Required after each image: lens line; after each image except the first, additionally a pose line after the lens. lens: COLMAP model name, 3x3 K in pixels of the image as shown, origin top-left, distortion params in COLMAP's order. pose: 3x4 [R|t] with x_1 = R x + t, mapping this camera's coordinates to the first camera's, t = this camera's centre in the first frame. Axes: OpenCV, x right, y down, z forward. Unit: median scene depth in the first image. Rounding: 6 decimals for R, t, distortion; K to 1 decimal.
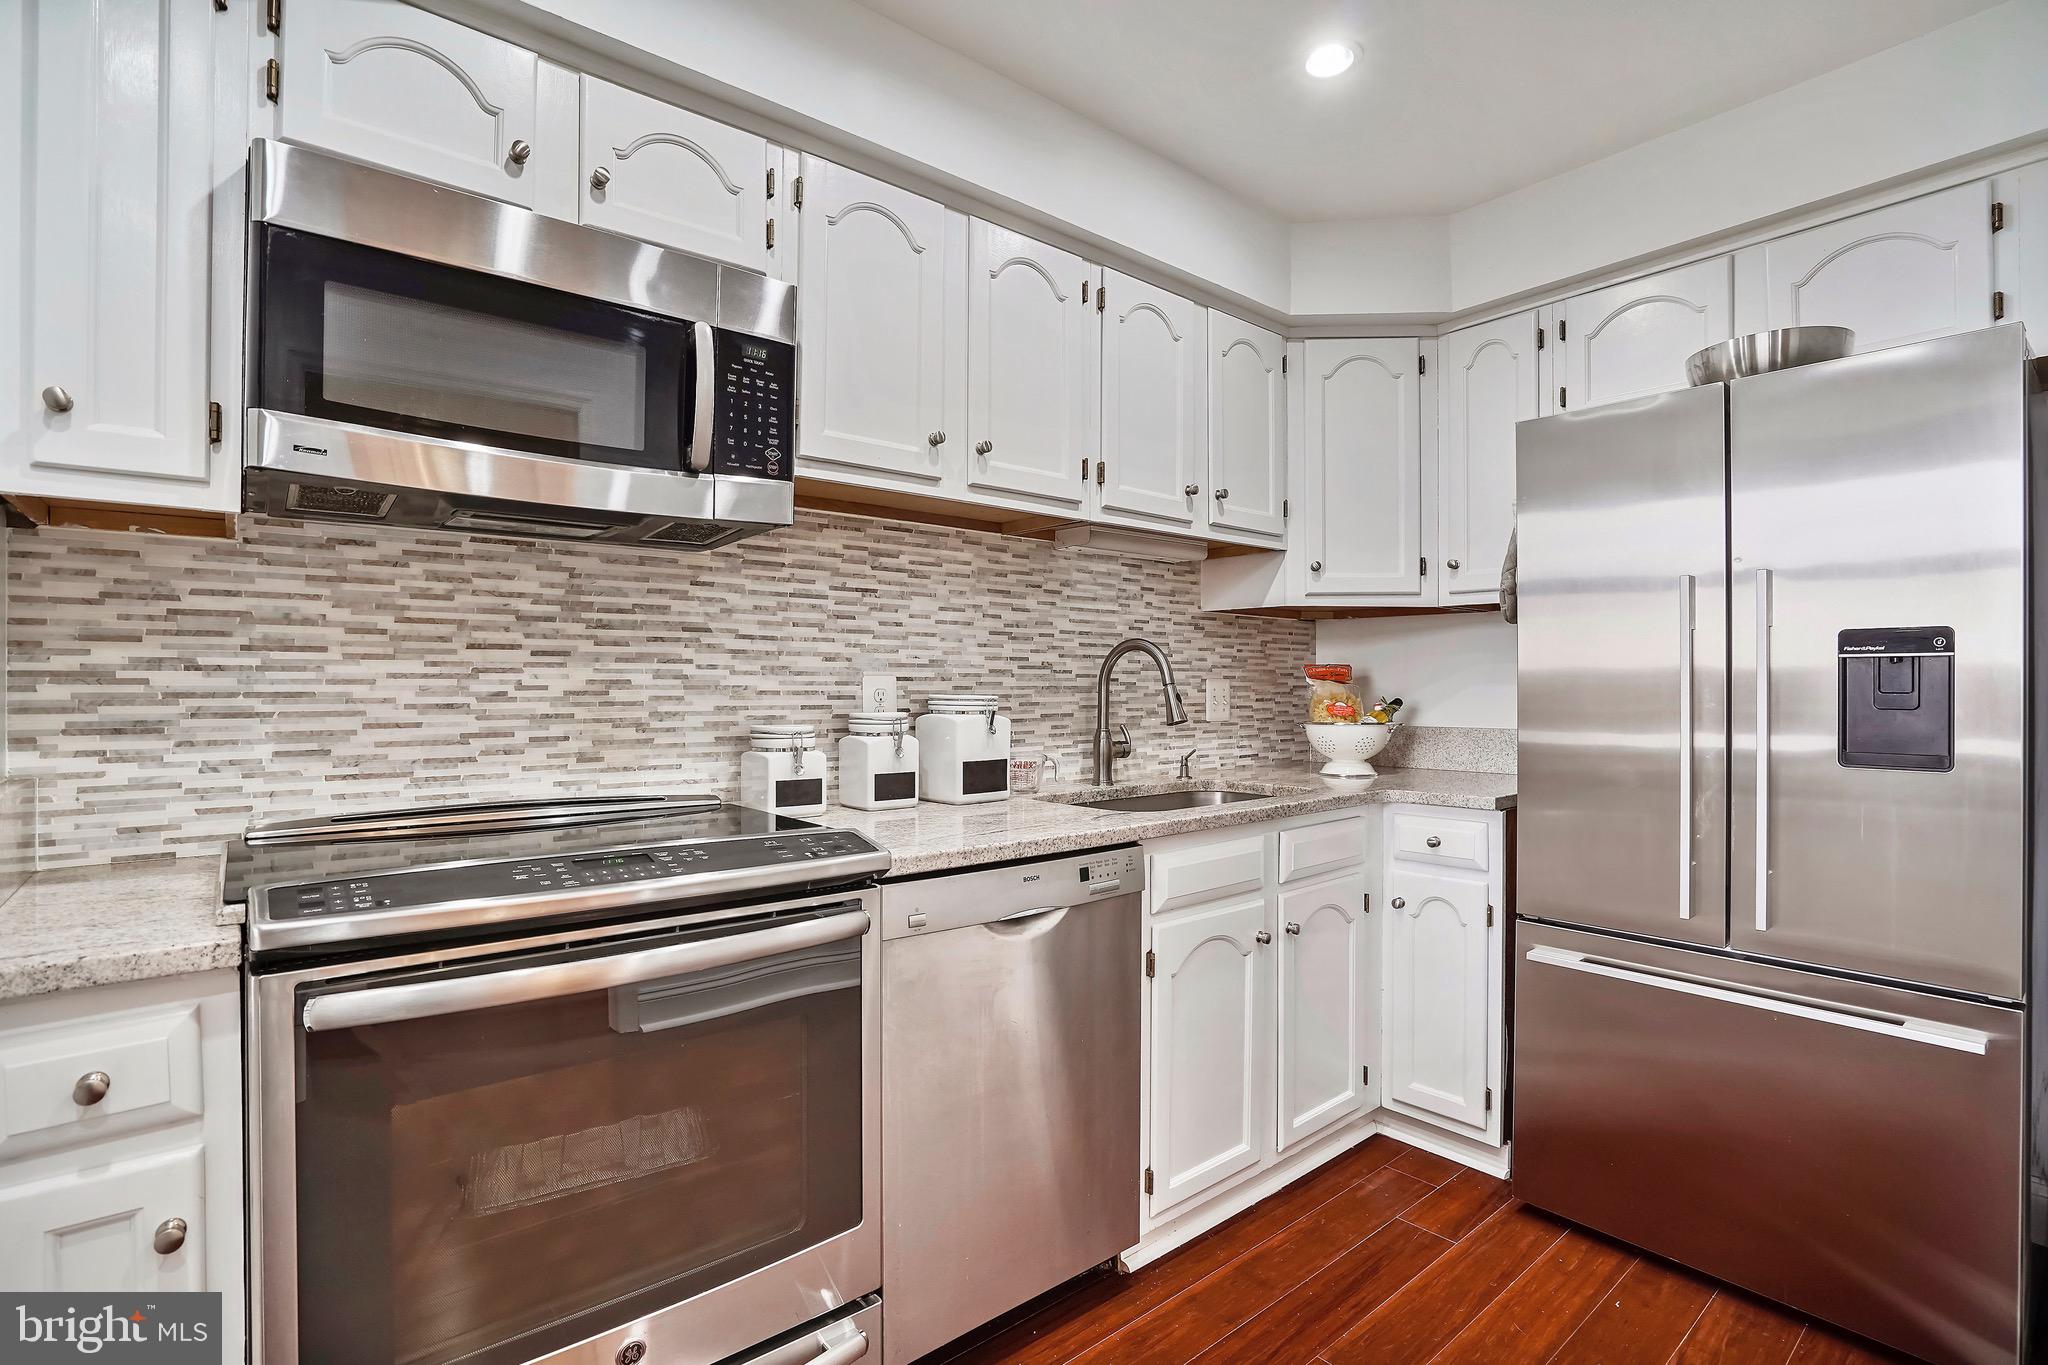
lens RADIAL K [[961.2, 0, 1069.0], [0, 961.2, 679.9], [0, 0, 1]] dist [-0.039257, 0.001661]
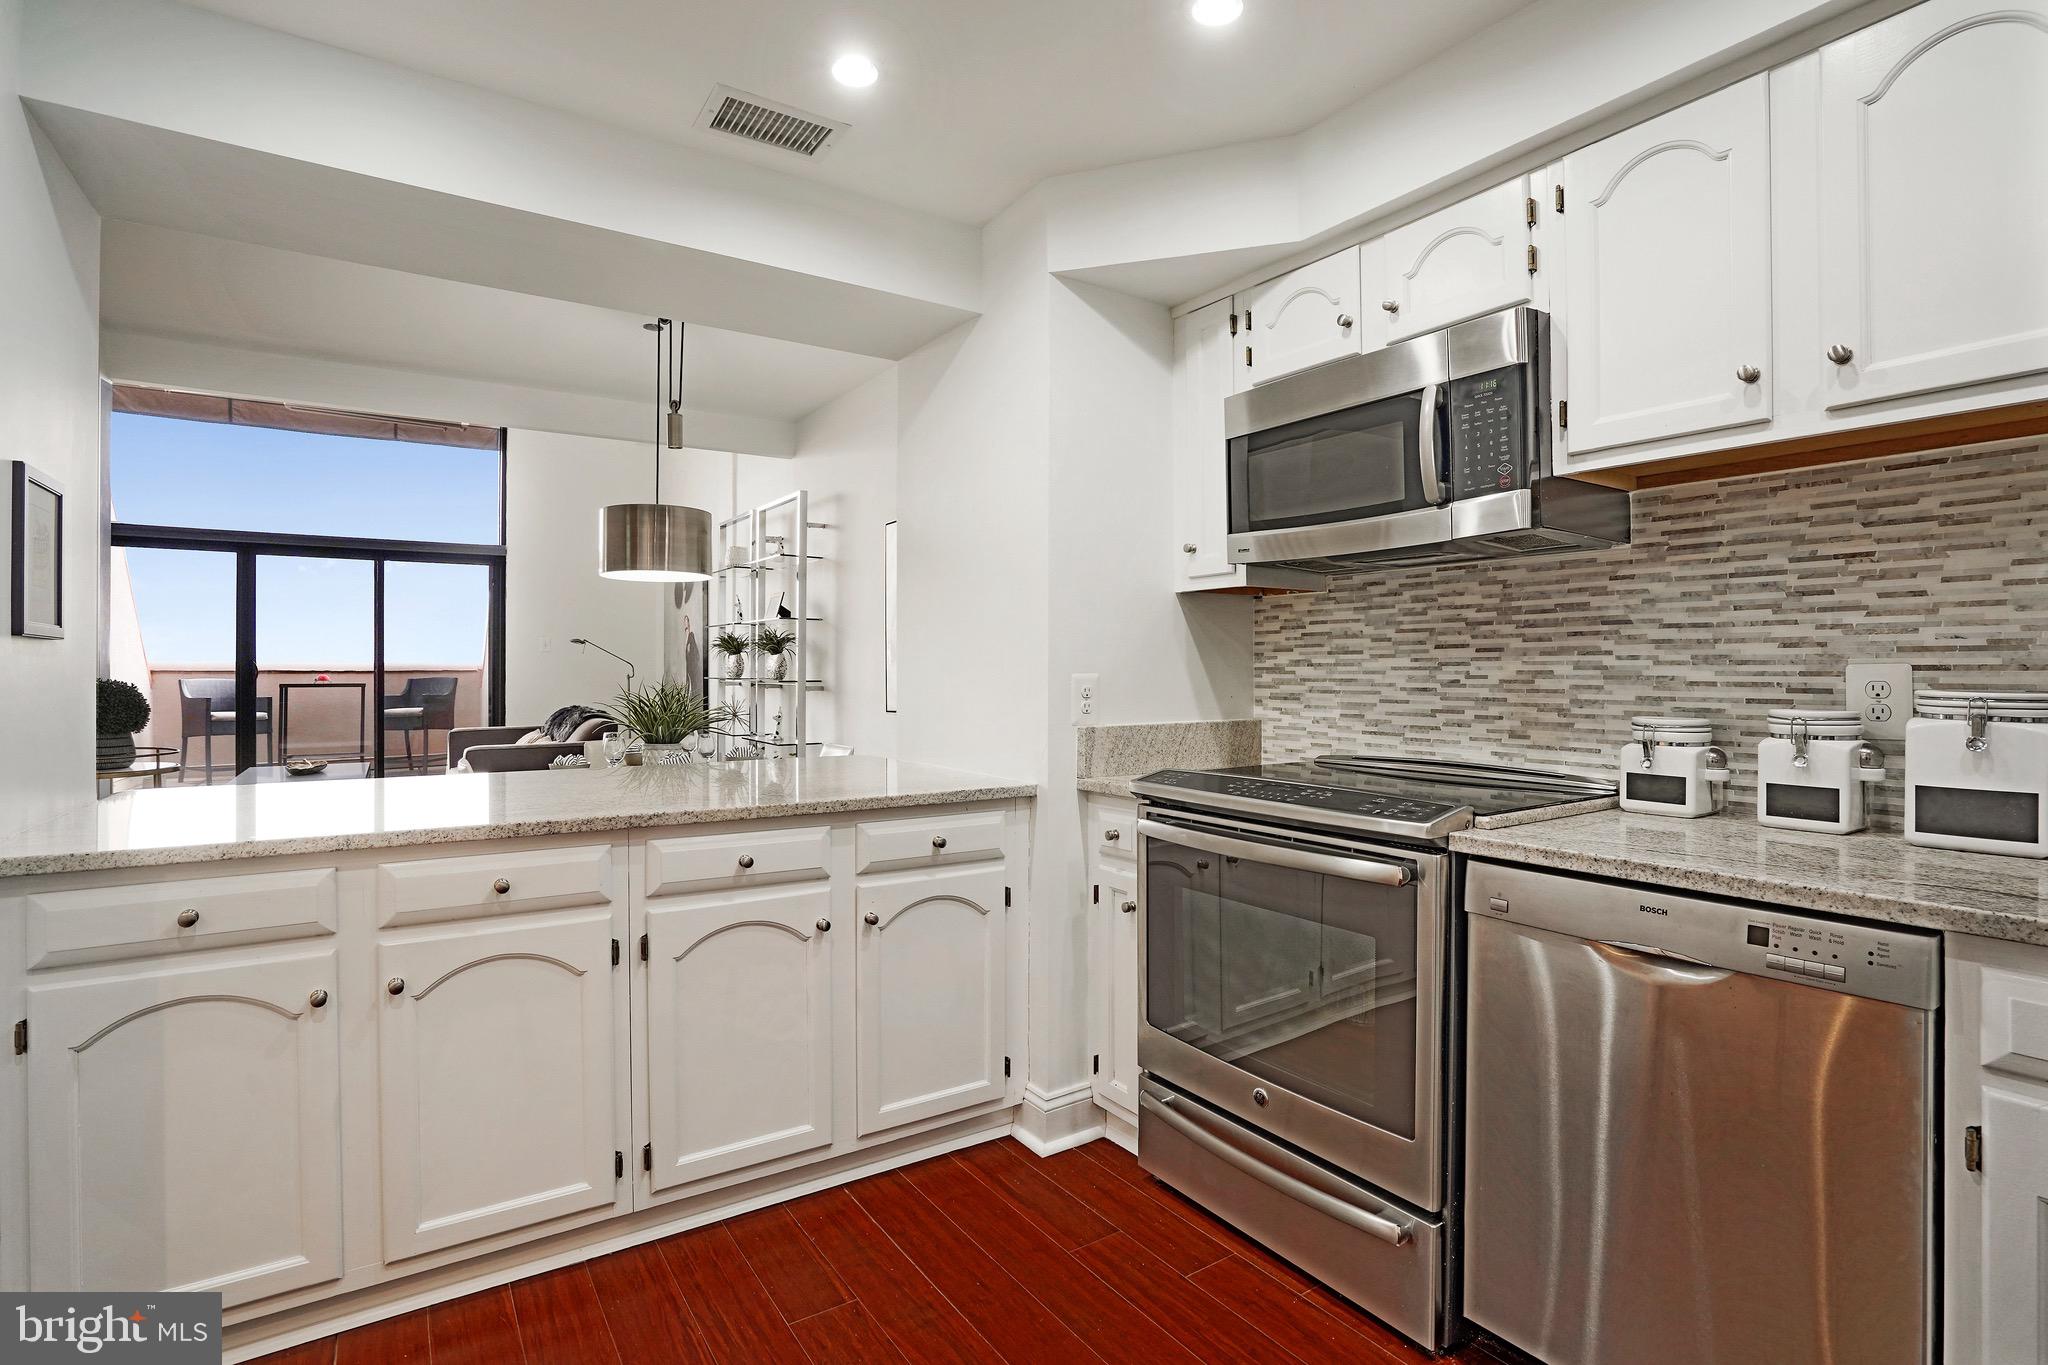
lens RADIAL K [[961.2, 0, 1015.6], [0, 961.2, 672.1], [0, 0, 1]] dist [-0.039257, 0.001661]
pose [[-0.112956, 0.002389, -0.993597, 0.733909], [0.006765, 0.999976, 0.001635, -0.004357], [0.993577, -0.006537, -0.112970, 0.478272]]
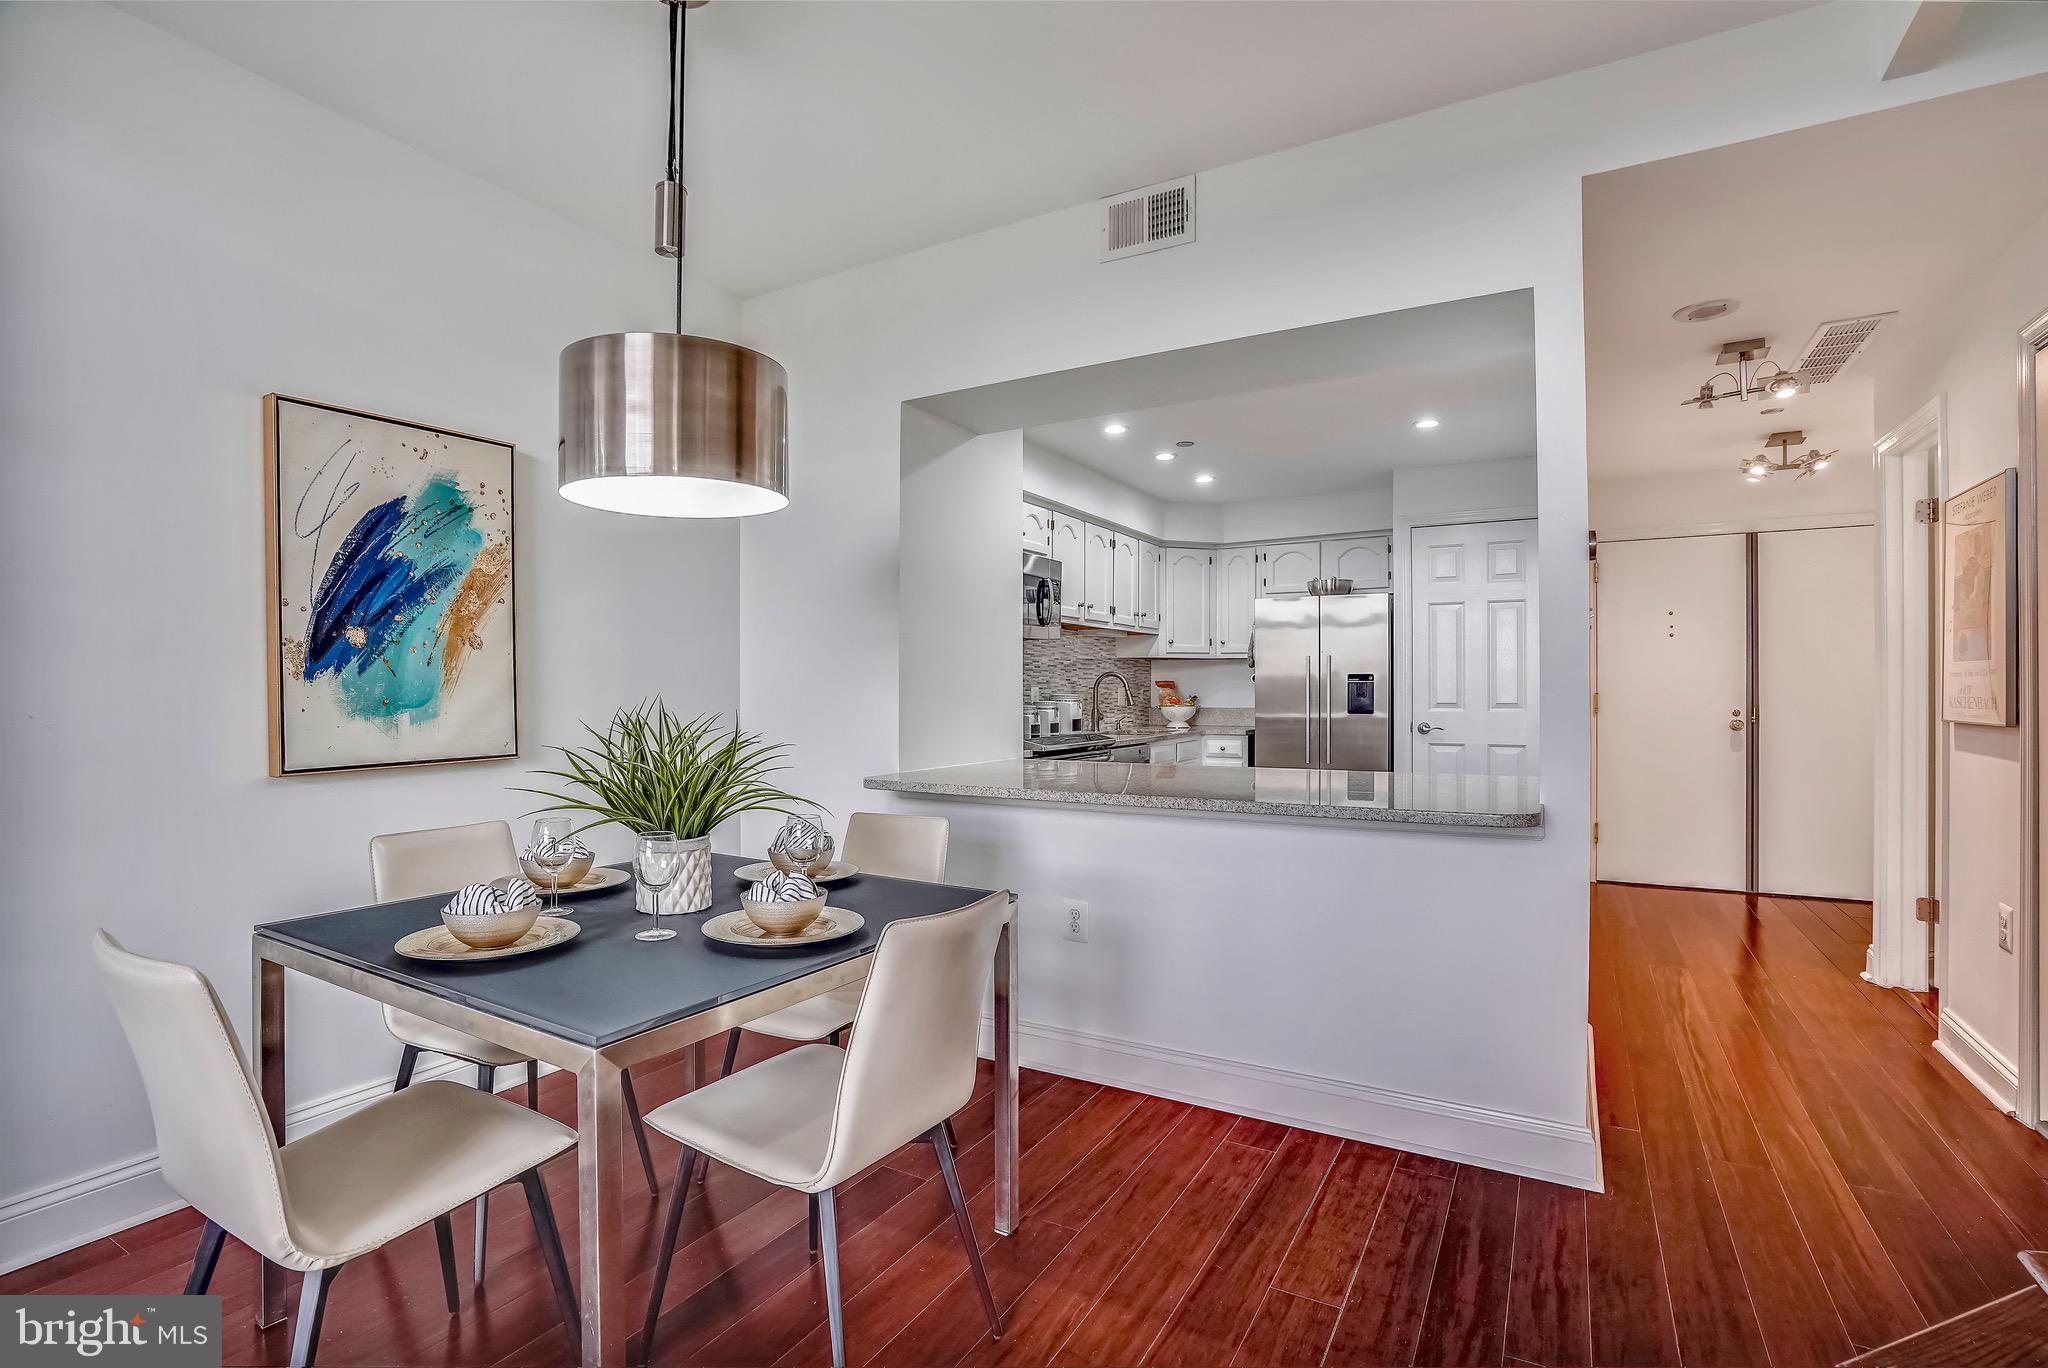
lens RADIAL K [[961.2, 0, 1014.6], [0, 961.2, 686.7], [0, 0, 1]] dist [-0.039257, 0.001661]
pose [[0.949783, -0.003687, 0.312889, -1.469254], [0.002548, 0.999989, 0.004049, -0.022438], [-0.312900, -0.003048, 0.949781, -1.992501]]
